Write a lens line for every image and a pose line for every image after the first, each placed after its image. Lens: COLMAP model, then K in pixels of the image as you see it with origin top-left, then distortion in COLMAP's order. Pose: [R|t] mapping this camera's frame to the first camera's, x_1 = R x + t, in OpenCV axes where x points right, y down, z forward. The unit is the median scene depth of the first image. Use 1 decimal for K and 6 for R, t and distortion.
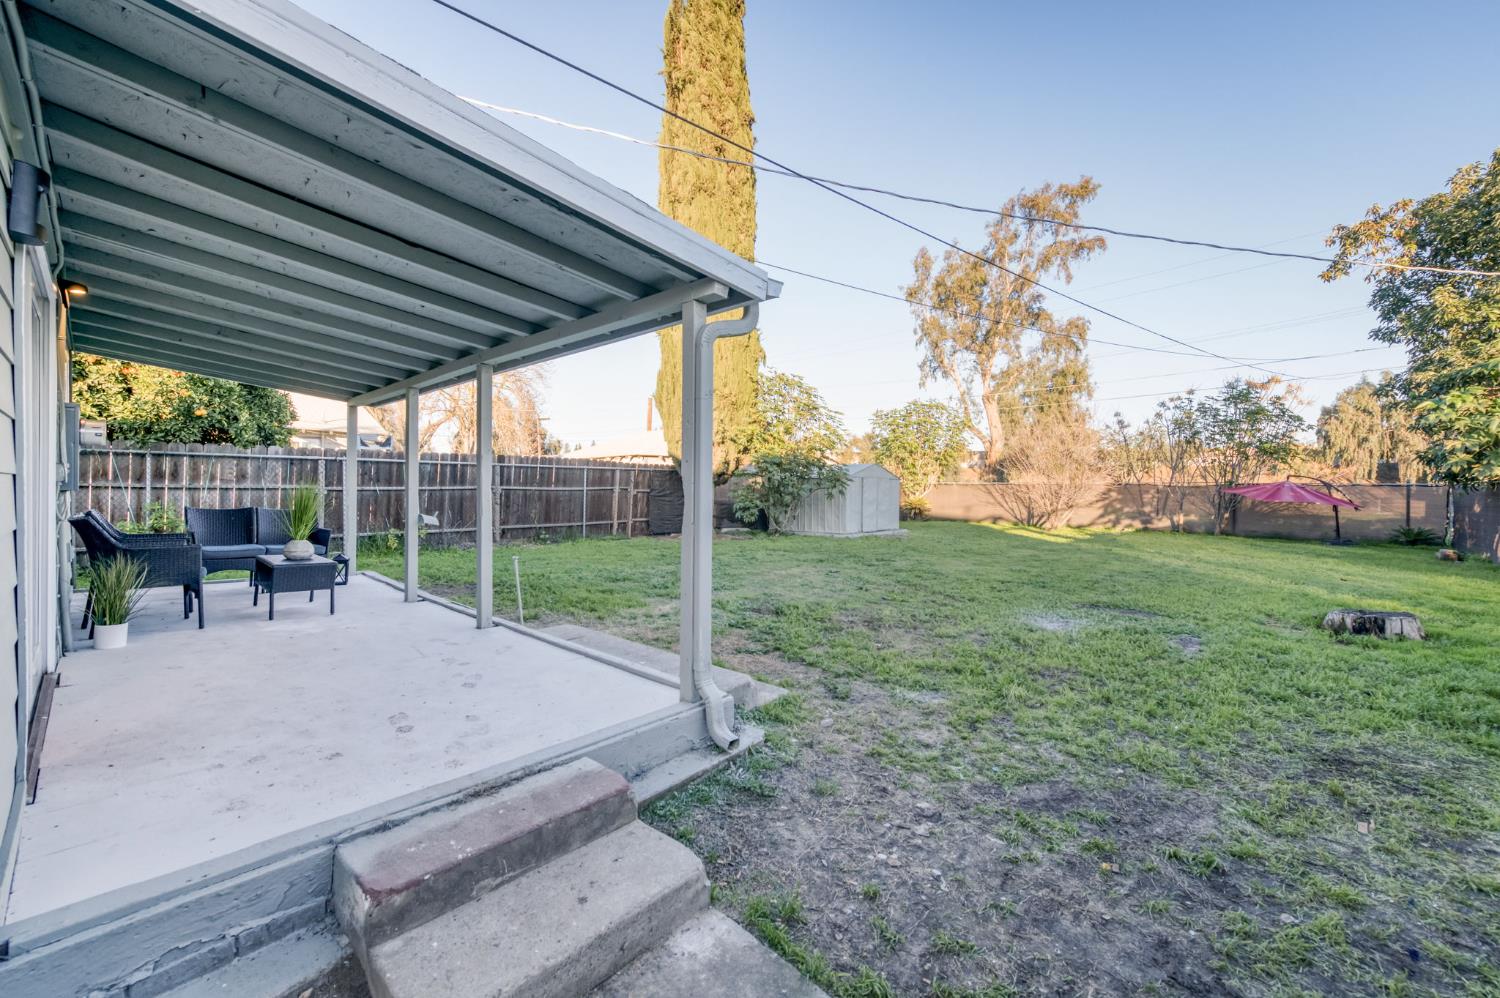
lens RADIAL K [[580.4, 0, 745.8], [0, 580.4, 493.0], [0, 0, 1]] dist [-0.001443, -0.000686]
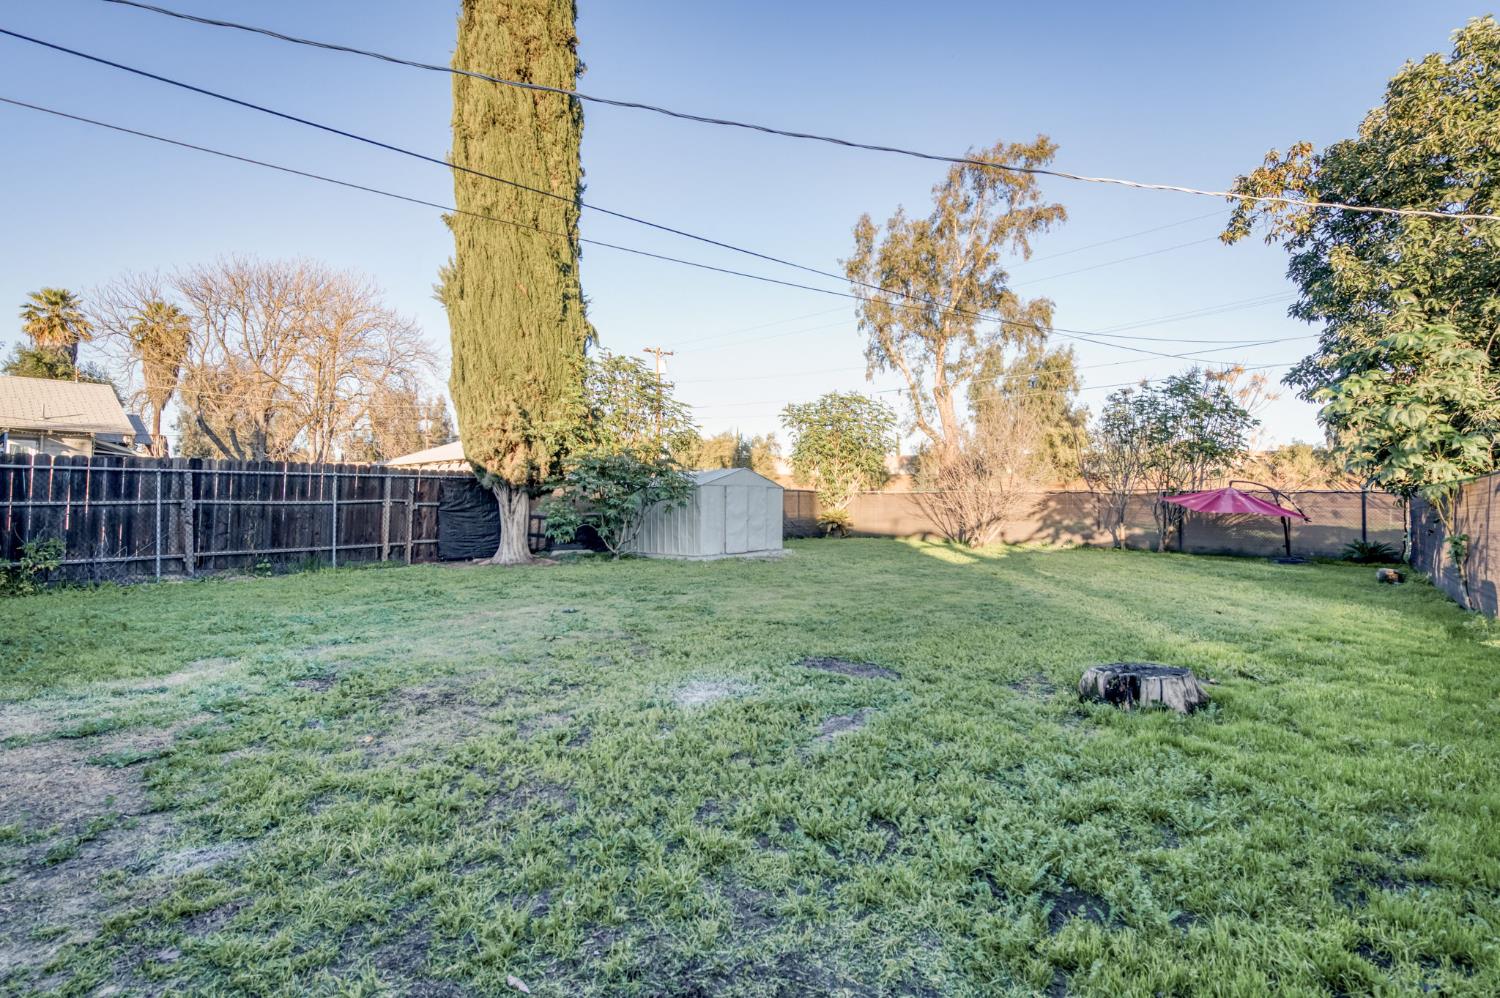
lens RADIAL K [[677.1, 0, 749.3], [0, 677.1, 492.4], [0, 0, 1]] dist [-0.000690, -0.000139]
pose [[0.998275, -0.005637, 0.058437, 0.153932], [0.006675, 0.999823, -0.017584, -0.000629], [-0.058328, 0.017944, 0.998136, 0.050543]]
